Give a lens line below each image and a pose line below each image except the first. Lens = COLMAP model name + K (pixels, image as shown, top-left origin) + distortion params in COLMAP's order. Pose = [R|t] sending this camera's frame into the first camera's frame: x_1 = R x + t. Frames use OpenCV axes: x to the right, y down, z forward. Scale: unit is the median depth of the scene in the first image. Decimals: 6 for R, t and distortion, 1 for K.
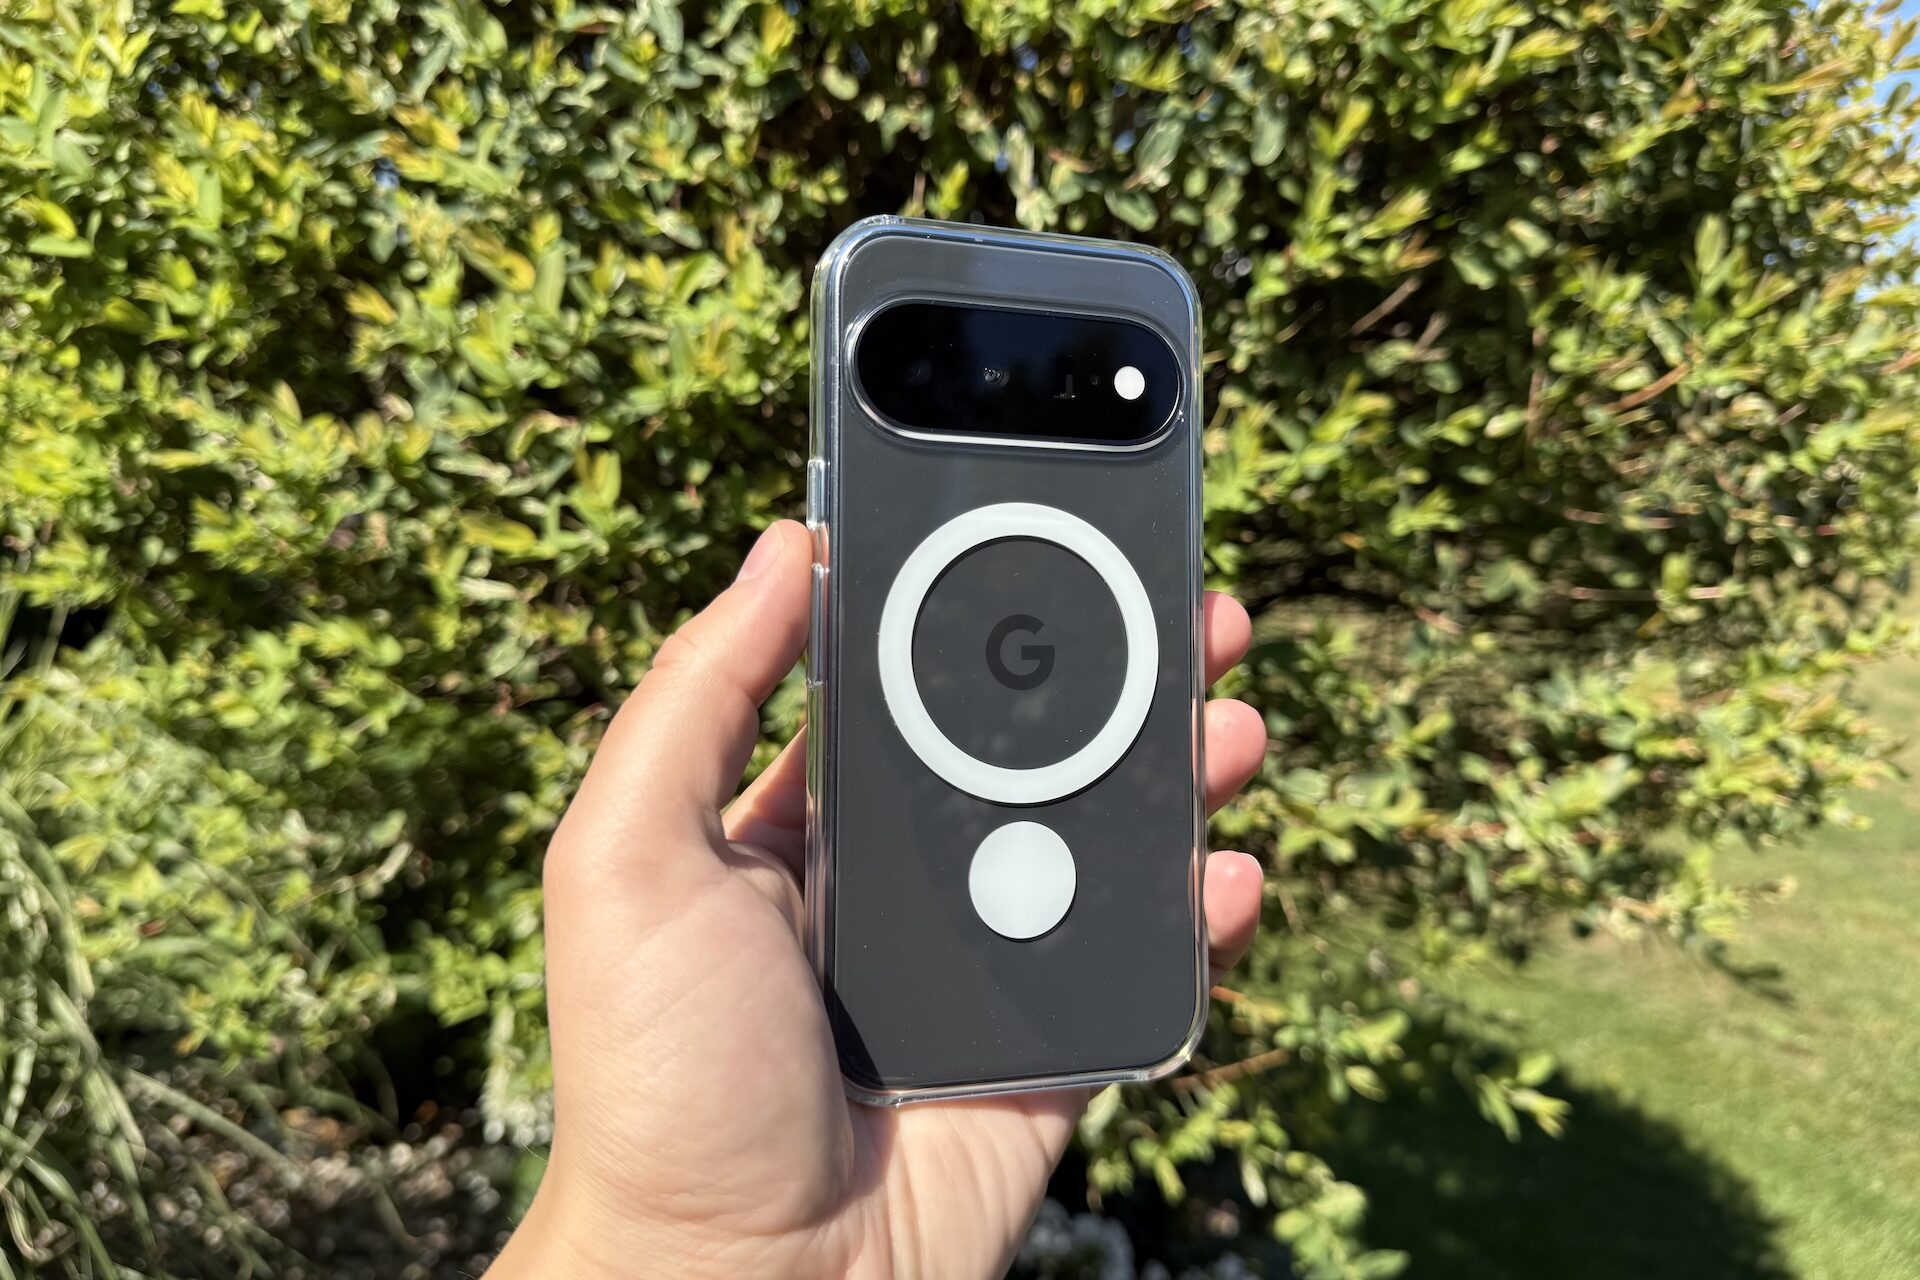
lens RADIAL K [[1328.3, 0, 982.3], [0, 1328.3, 599.2], [0, 0, 1]] dist [0.001354, -0.009297]
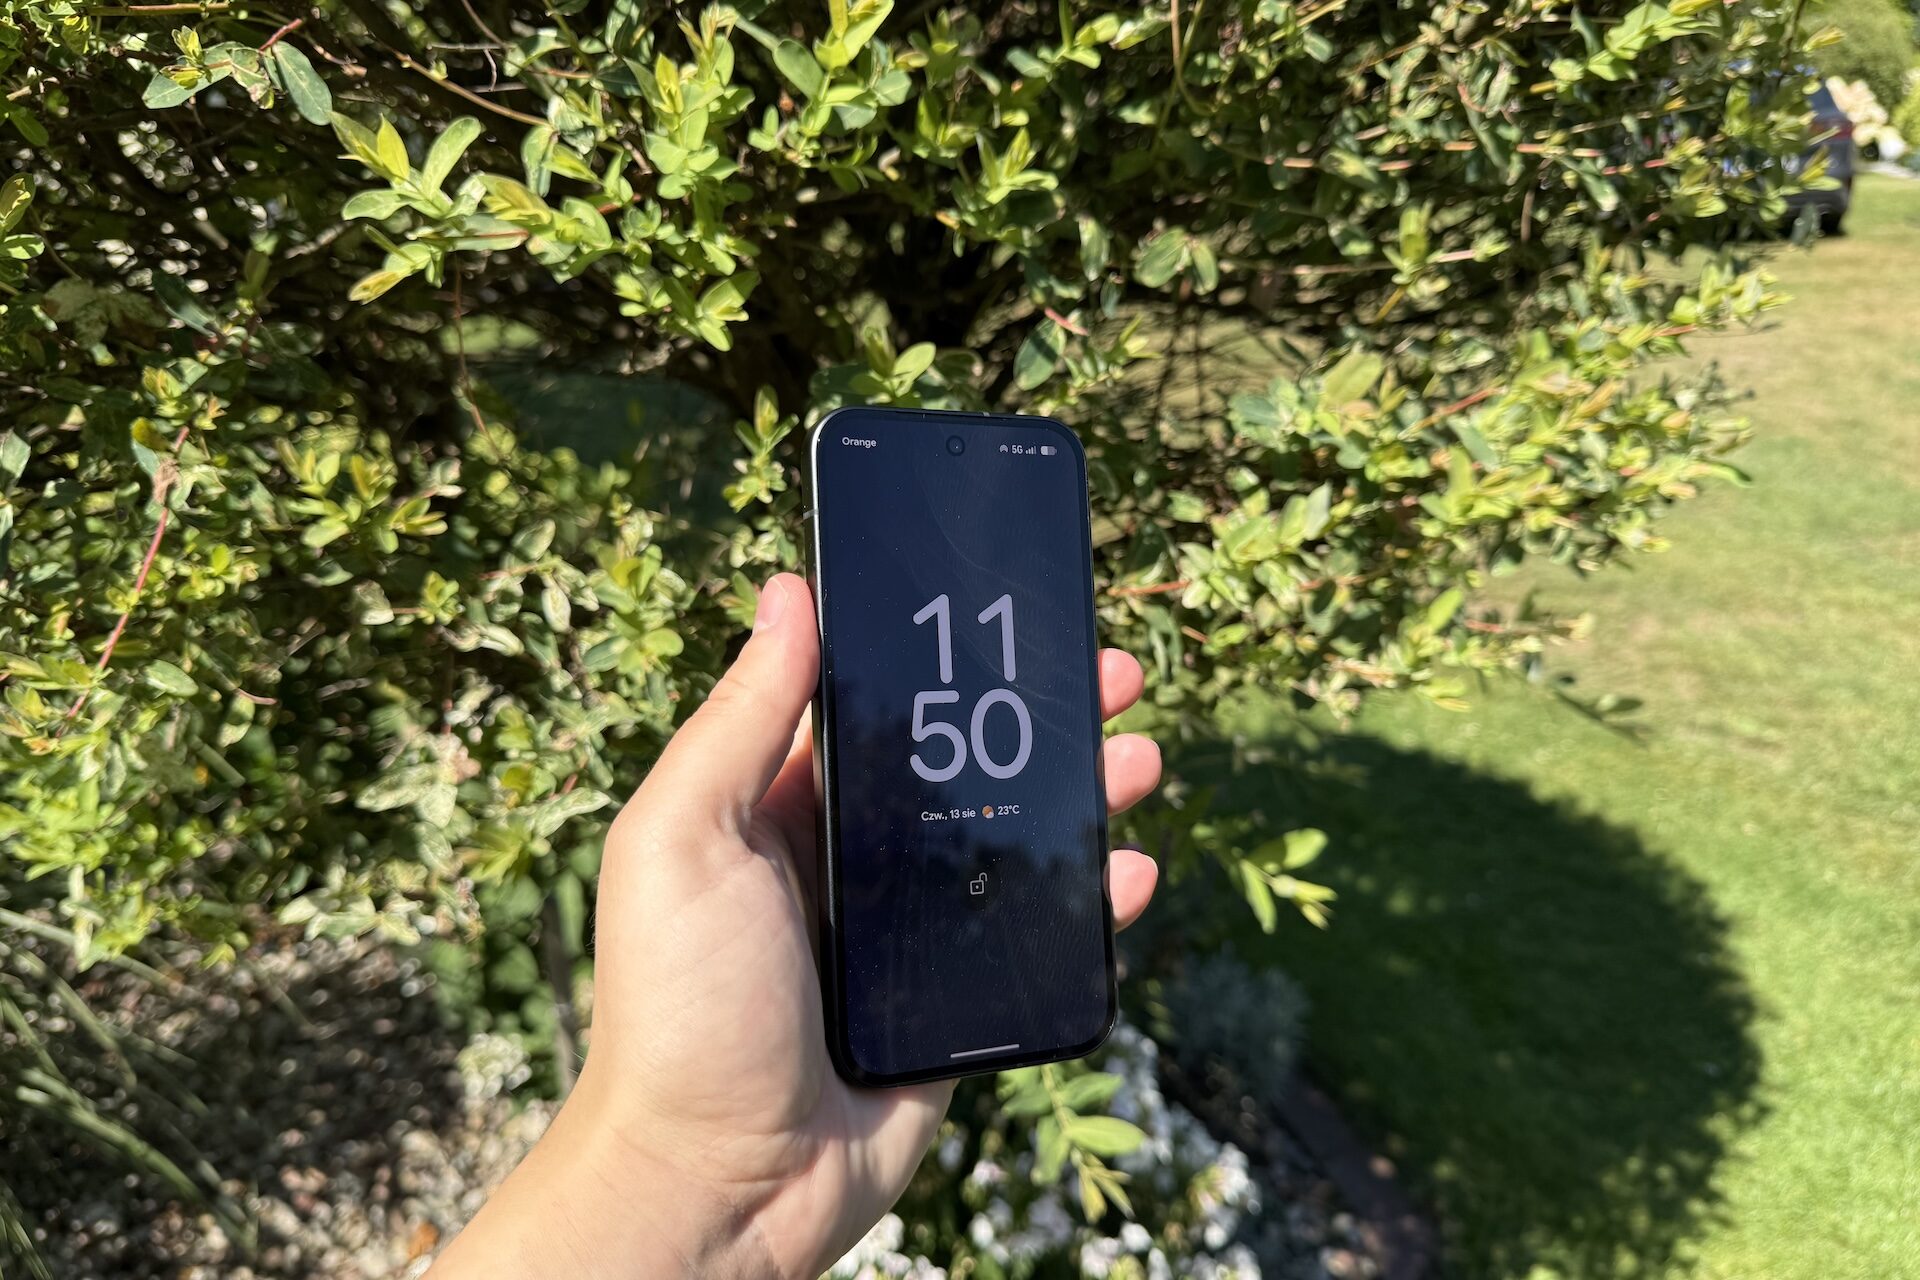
lens RADIAL K [[1328.3, 0, 982.3], [0, 1328.3, 599.2], [0, 0, 1]] dist [0.001354, -0.009297]
pose [[0.997306, -0.069534, -0.023380, 0.290231], [0.072739, 0.978669, 0.192137, 0.021180], [0.009521, -0.193320, 0.981090, 0.228941]]
